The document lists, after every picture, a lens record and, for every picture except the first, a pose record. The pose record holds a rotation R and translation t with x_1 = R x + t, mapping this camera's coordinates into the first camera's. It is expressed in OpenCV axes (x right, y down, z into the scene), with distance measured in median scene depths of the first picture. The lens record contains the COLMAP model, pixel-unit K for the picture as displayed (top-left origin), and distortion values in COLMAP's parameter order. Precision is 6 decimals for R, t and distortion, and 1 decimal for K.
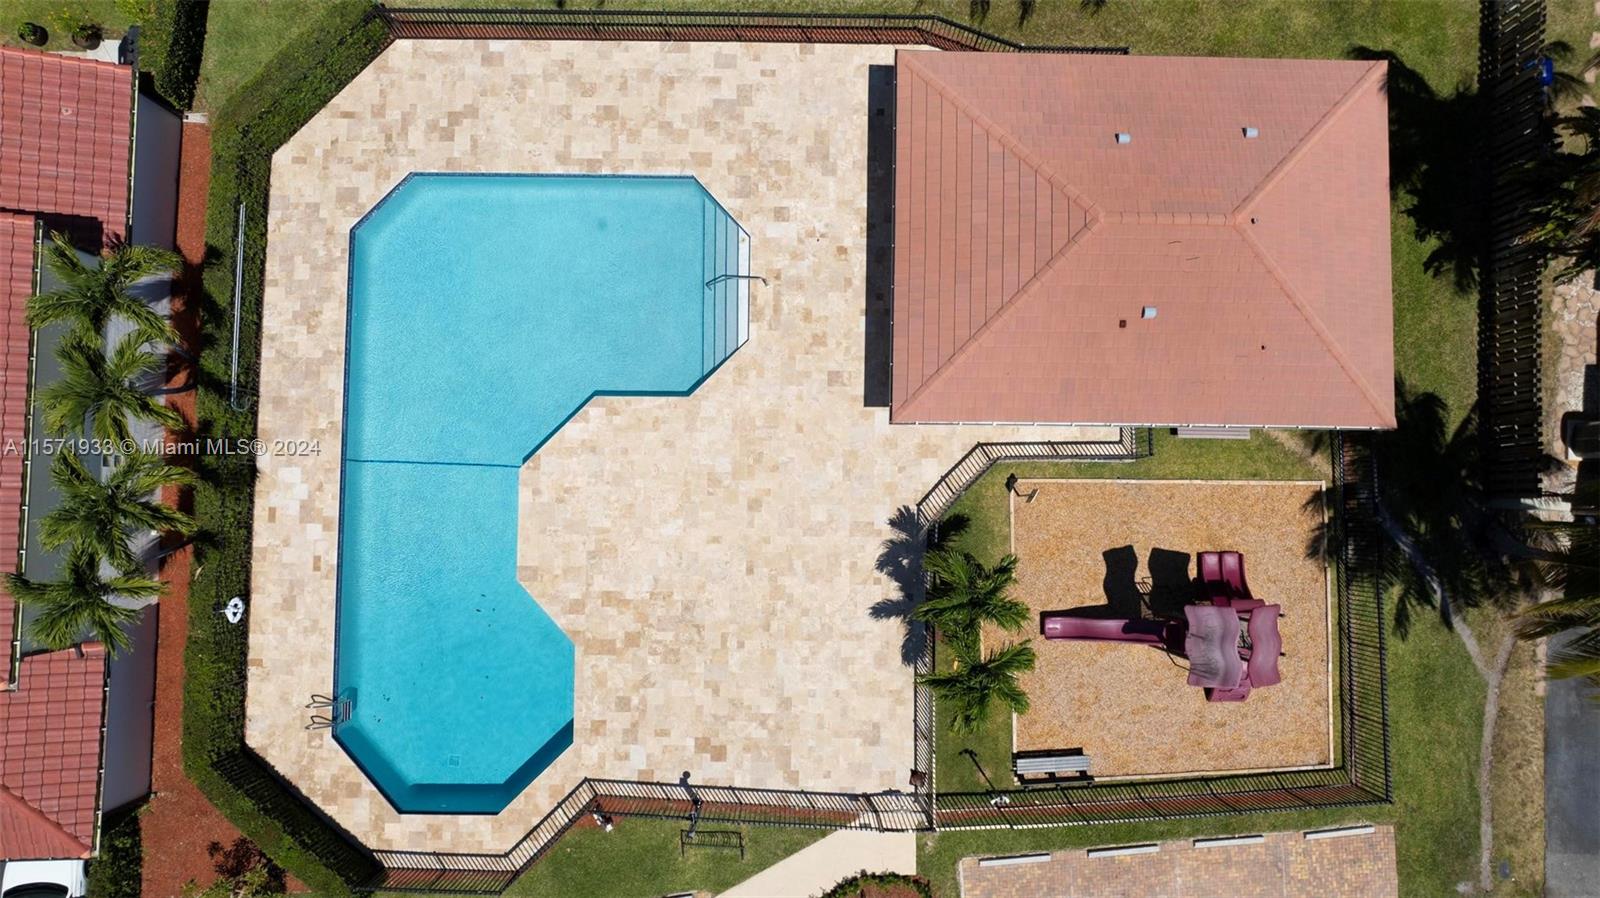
lens RADIAL K [[1110.8, 0, 800.0], [0, 1110.8, 449.0], [0, 0, 1]] dist [-0.034830, 0.000606]
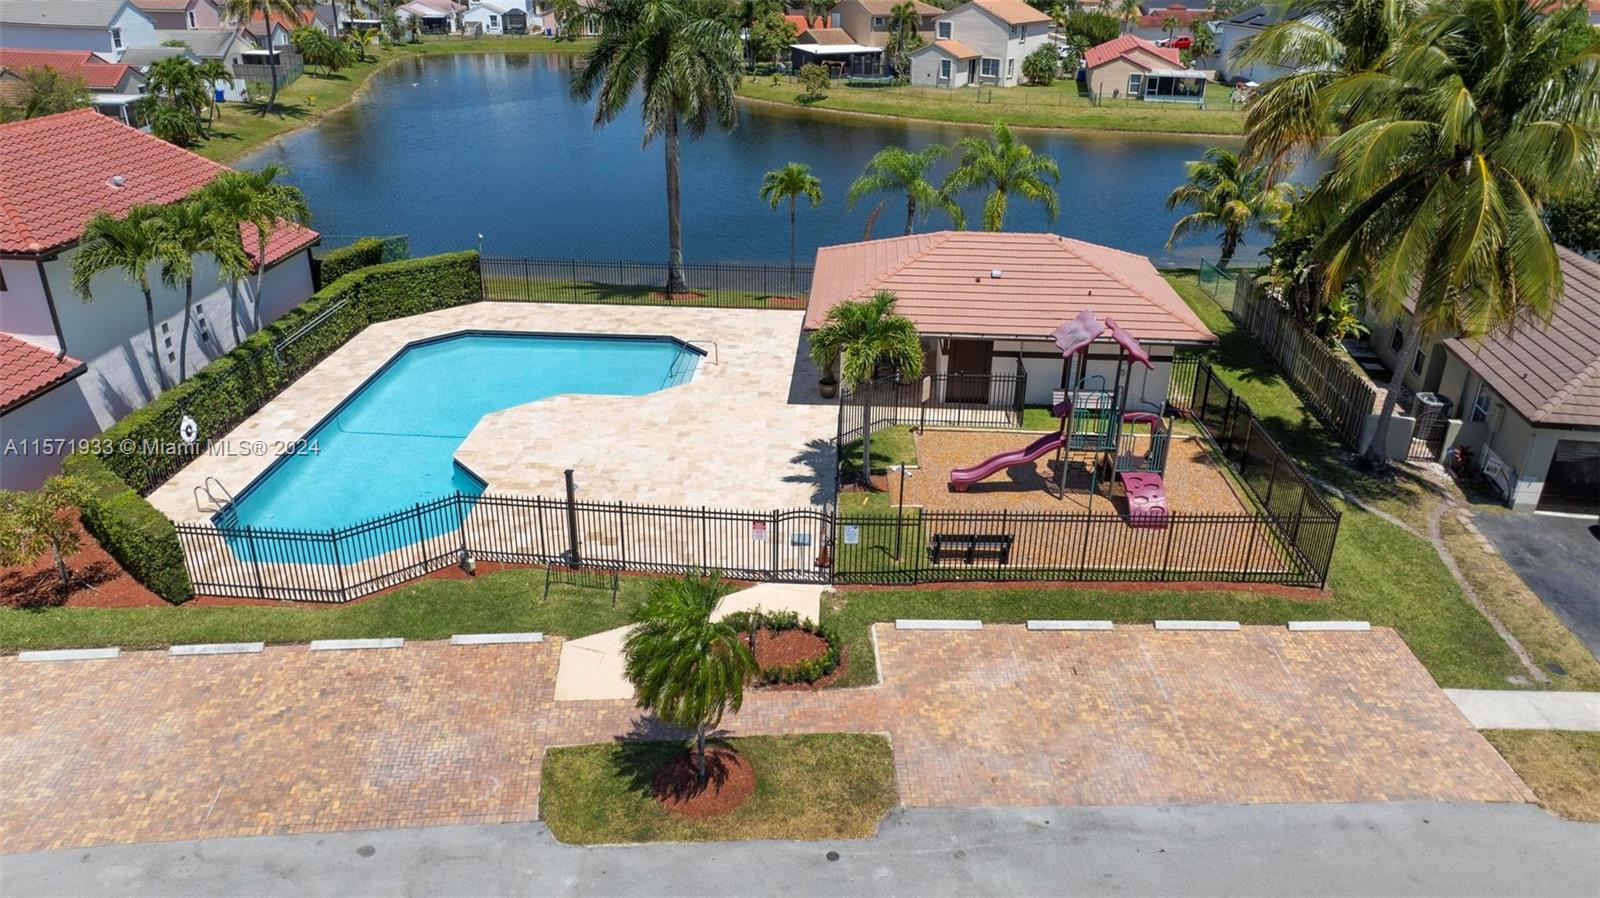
lens RADIAL K [[1110.8, 0, 800.0], [0, 1110.8, 449.0], [0, 0, 1]] dist [-0.034830, 0.000606]
pose [[0.998930, 0.032872, -0.032524, 0.112499], [-0.044171, 0.470128, -0.881492, 1.038804], [-0.013687, 0.881986, 0.471077, 0.489784]]
